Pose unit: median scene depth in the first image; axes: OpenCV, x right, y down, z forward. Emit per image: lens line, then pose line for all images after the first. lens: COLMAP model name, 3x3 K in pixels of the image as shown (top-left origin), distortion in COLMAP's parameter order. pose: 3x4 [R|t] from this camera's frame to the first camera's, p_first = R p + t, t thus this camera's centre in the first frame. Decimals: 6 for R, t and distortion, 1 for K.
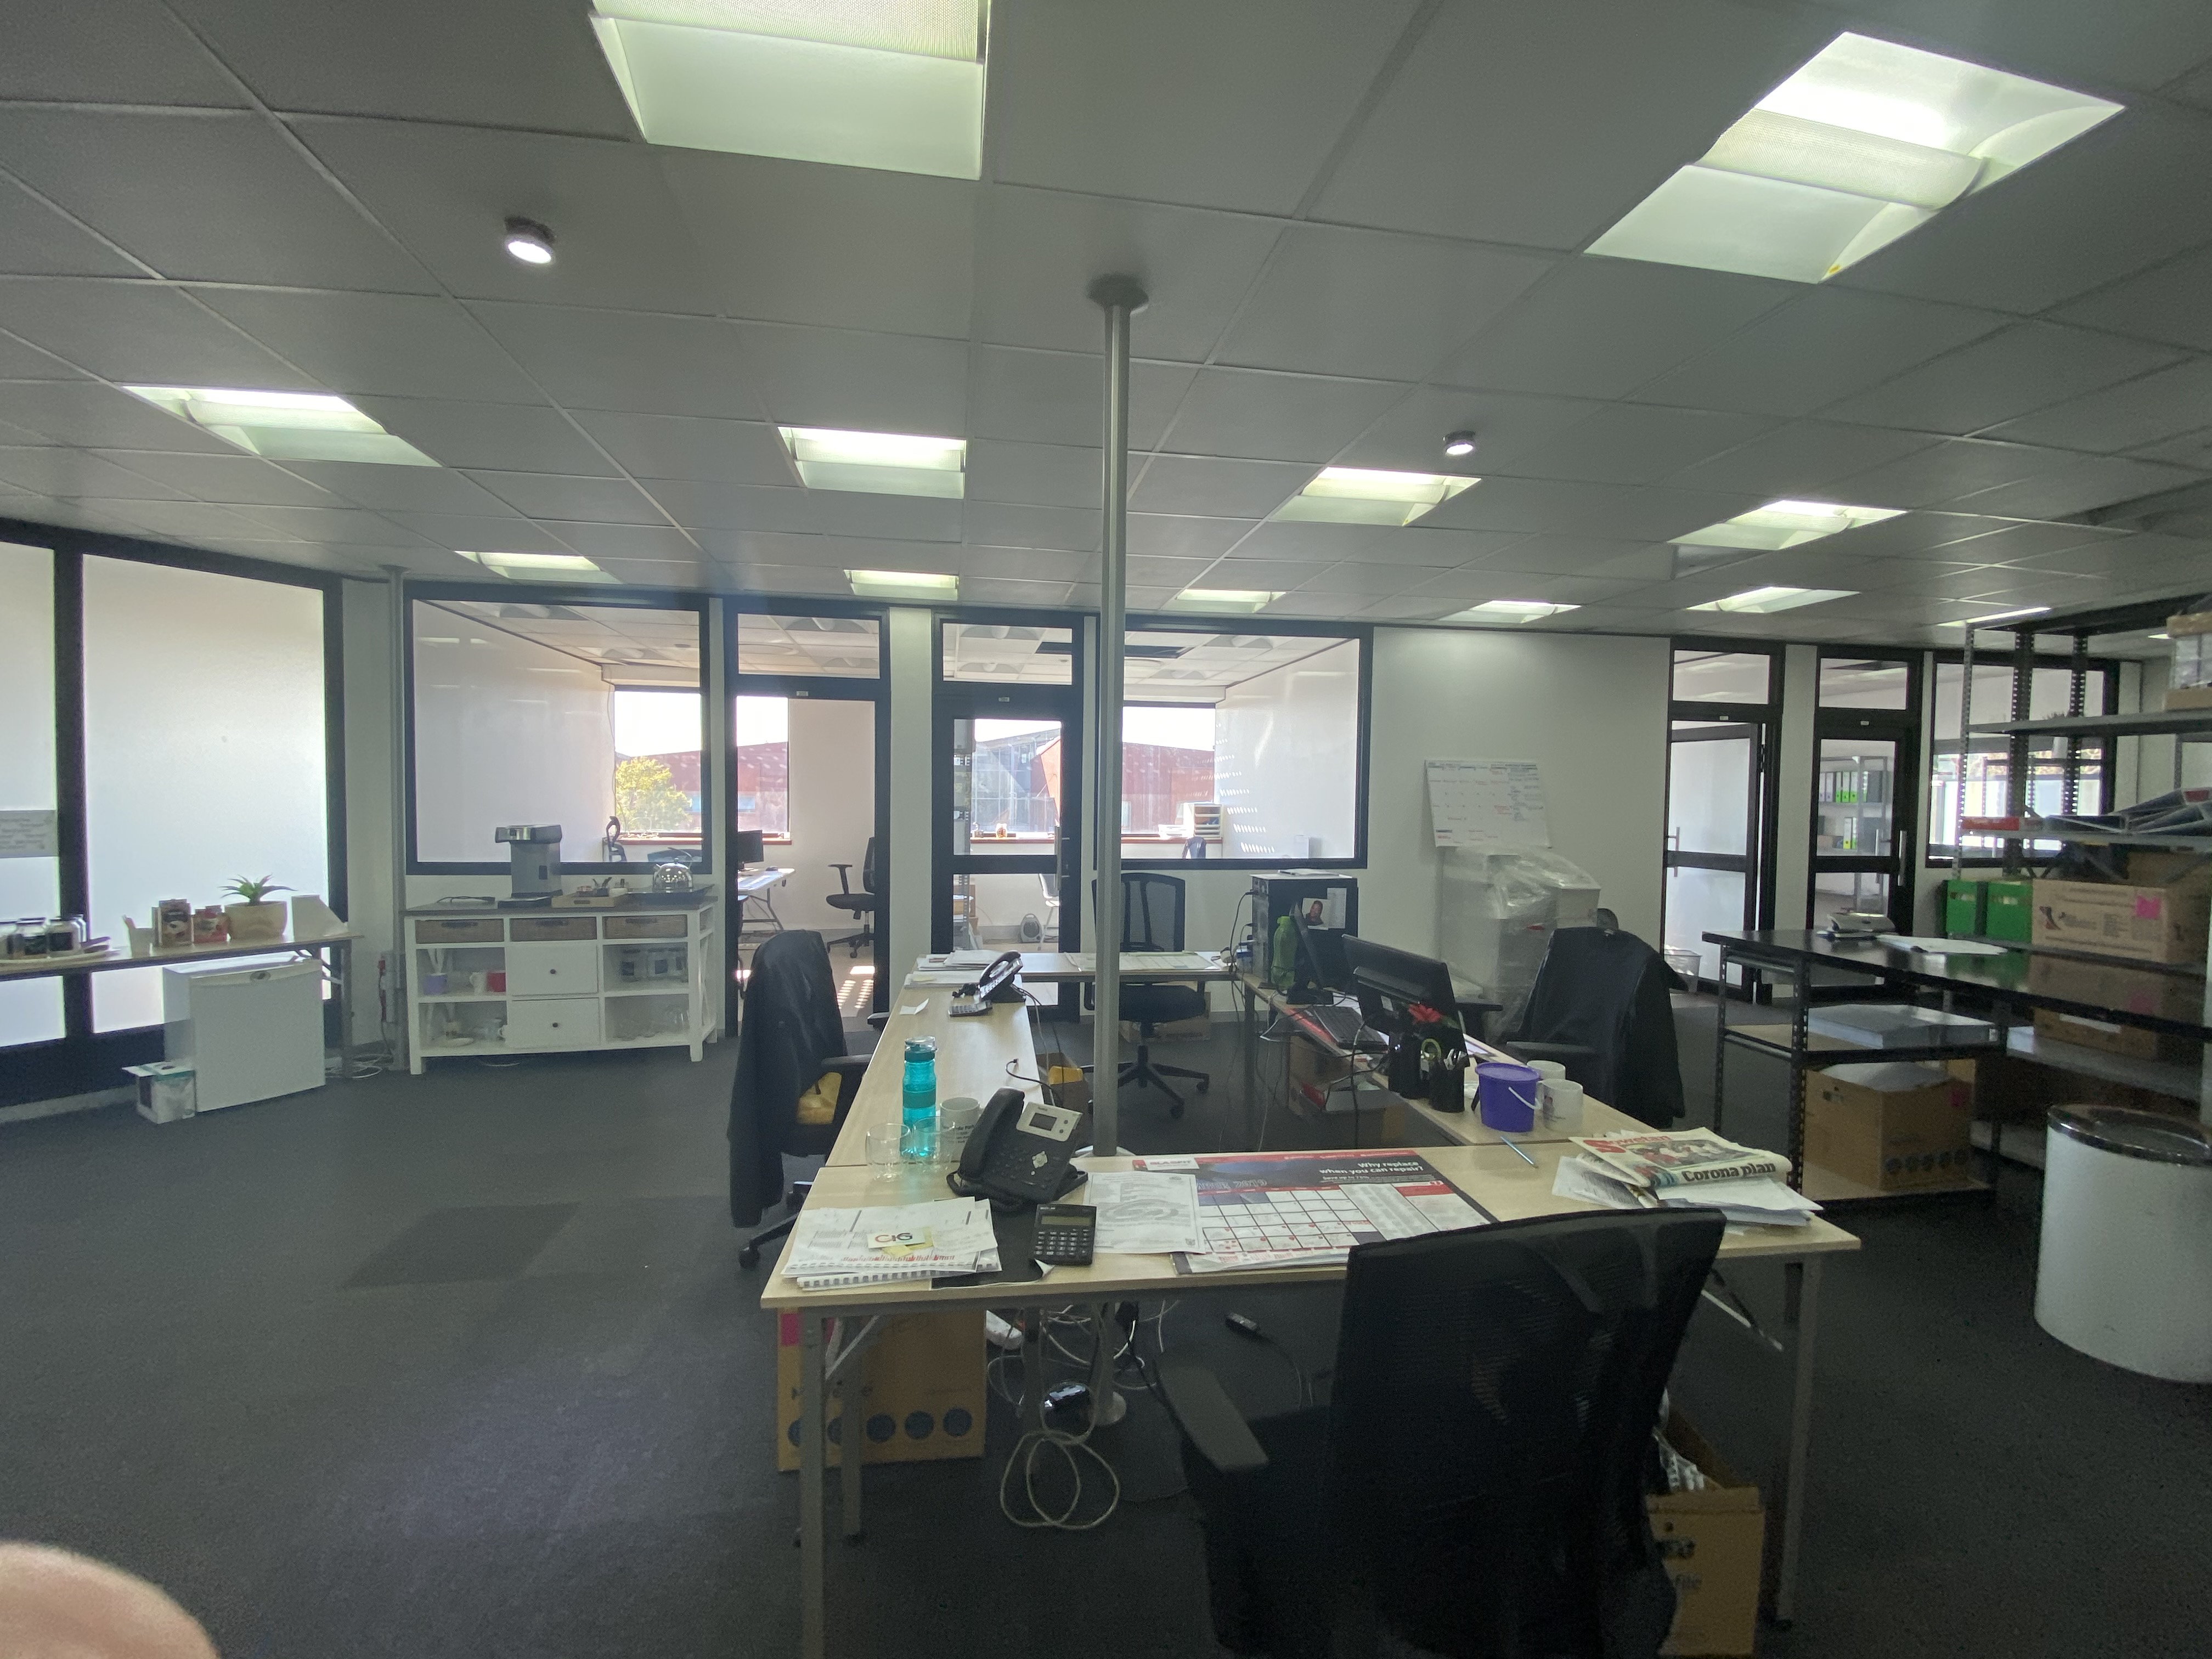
lens RADIAL K [[881.1, 0, 1106.0], [0, 881.1, 829.5], [0, 0, 1]] dist [0.010924, -0.014421]
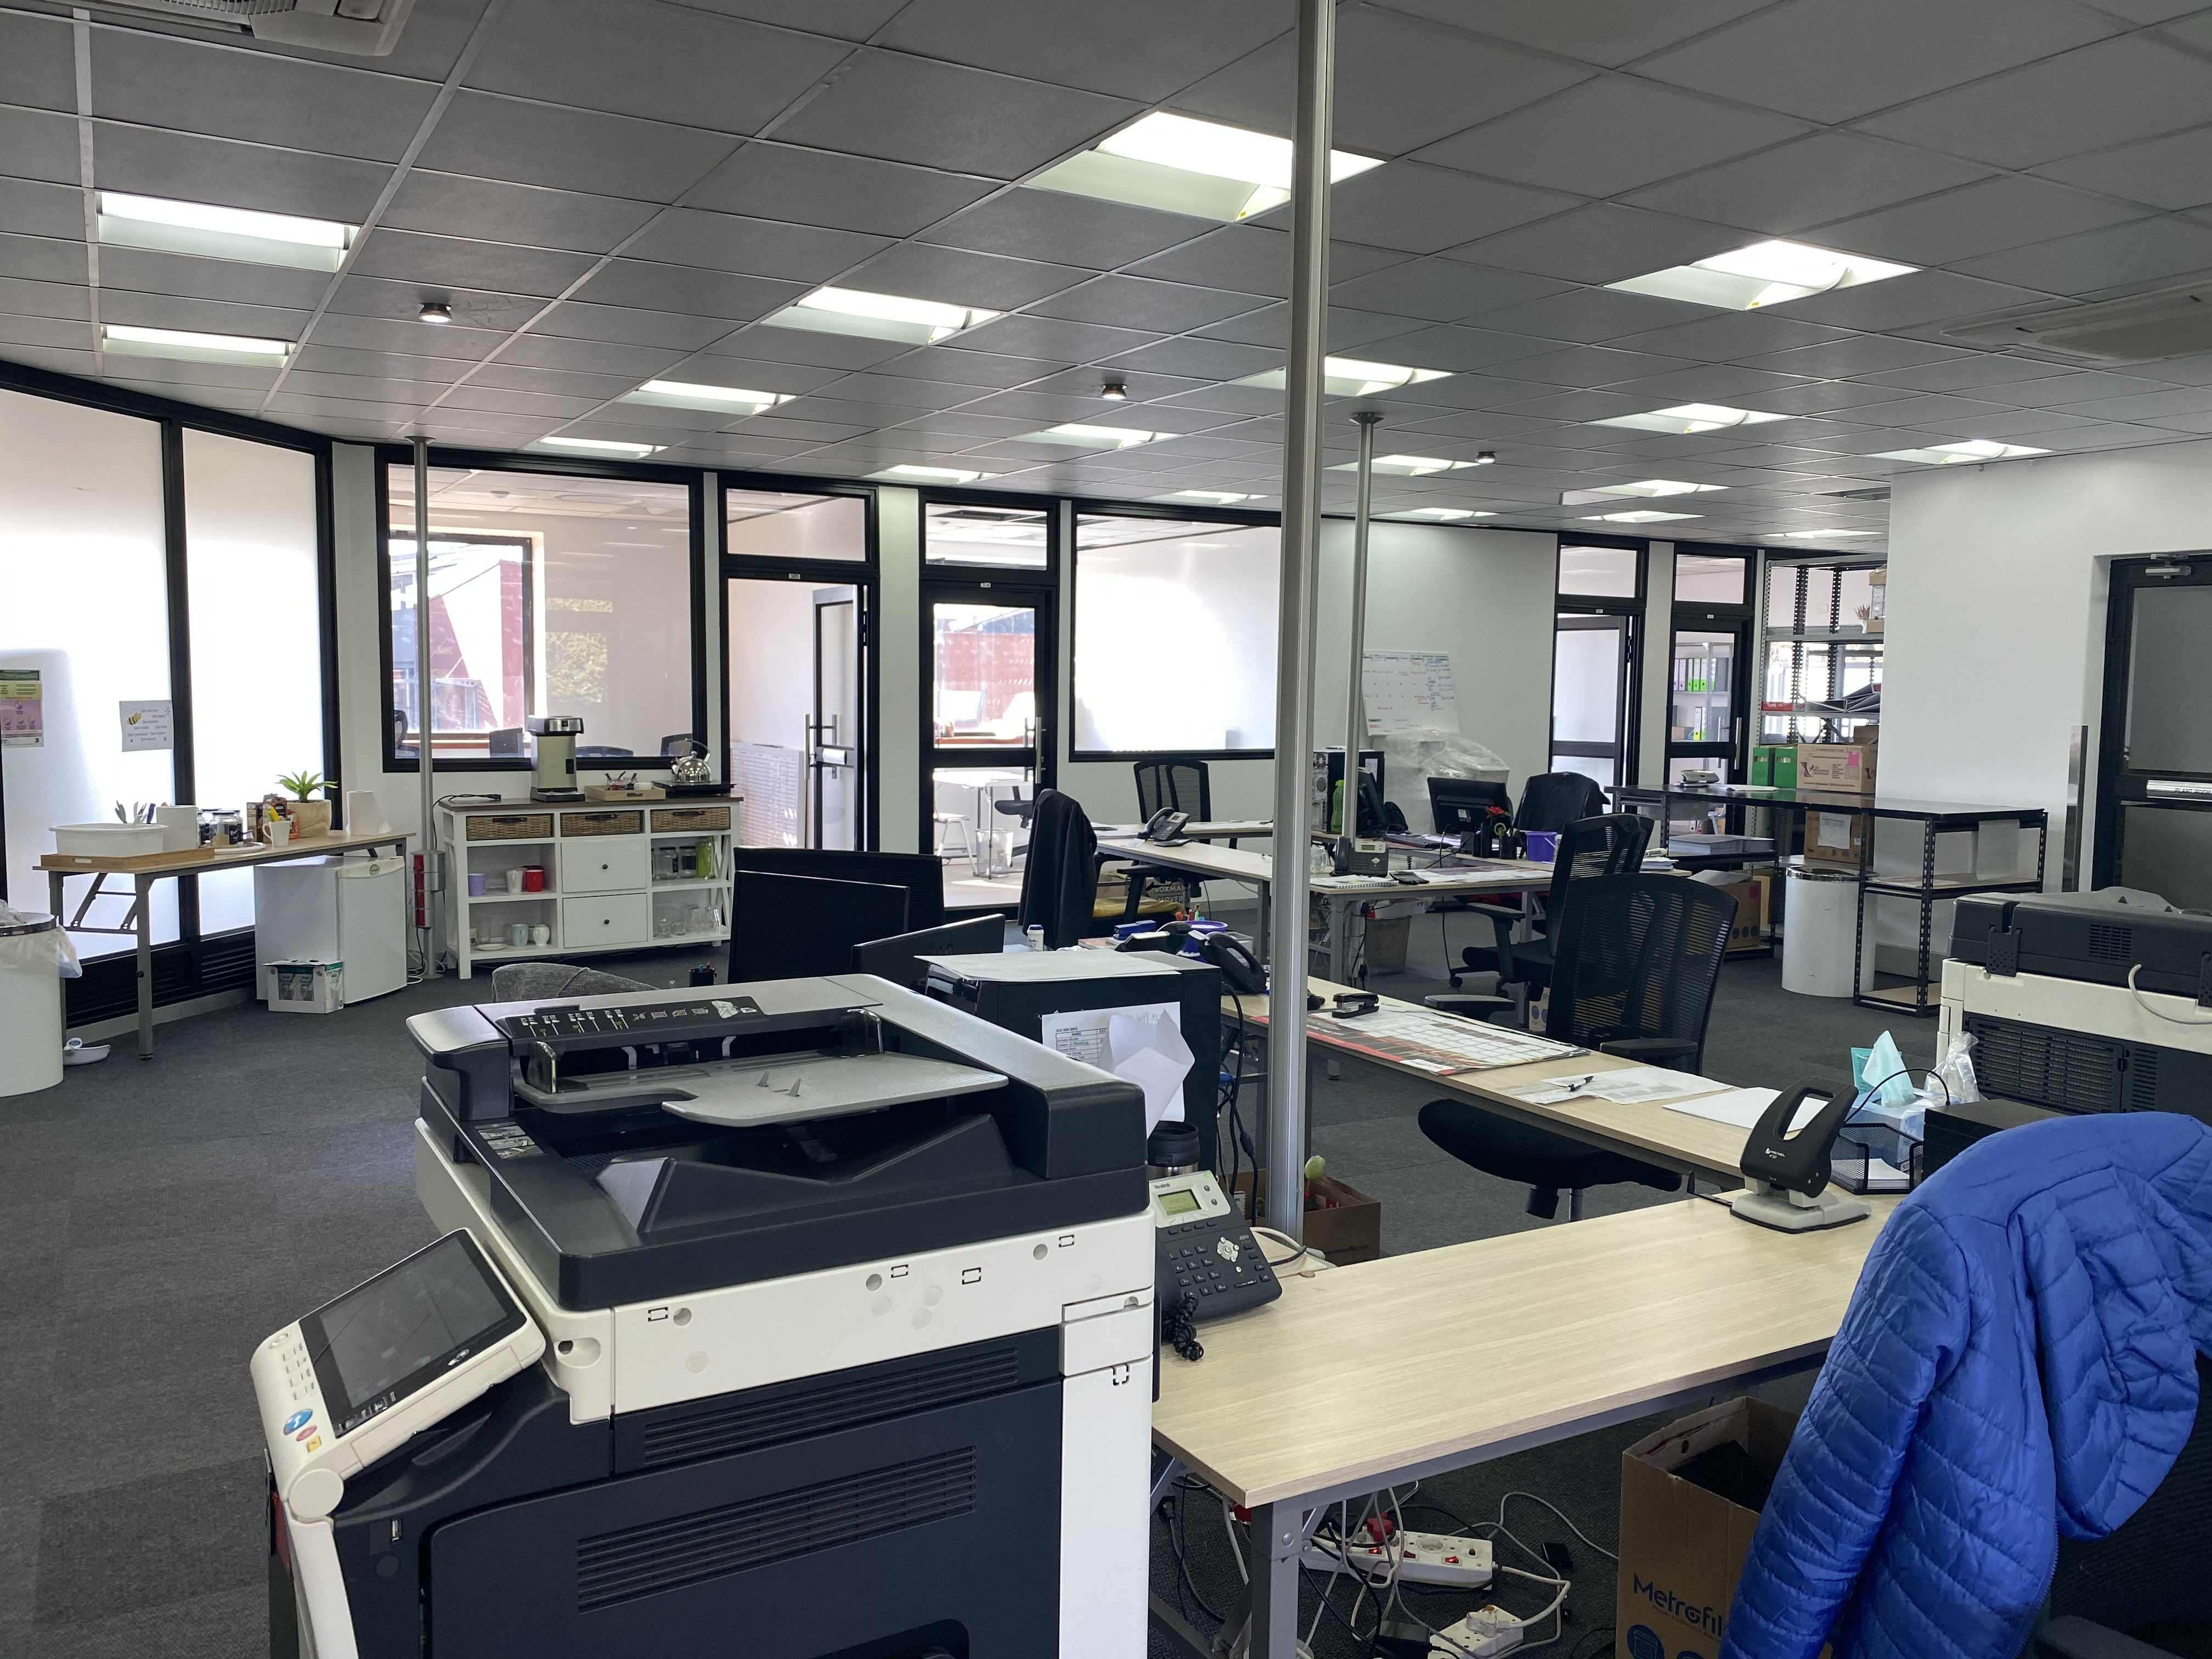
lens RADIAL K [[1665.4, 0, 1106.0], [0, 1665.4, 829.5], [0, 0, 1]] dist [0.065409, -0.120954]
pose [[0.936803, -0.028682, 0.348679, -0.559701], [0.010305, 0.998464, 0.054446, 0.018893], [-0.349705, -0.047412, 0.935659, -0.680598]]
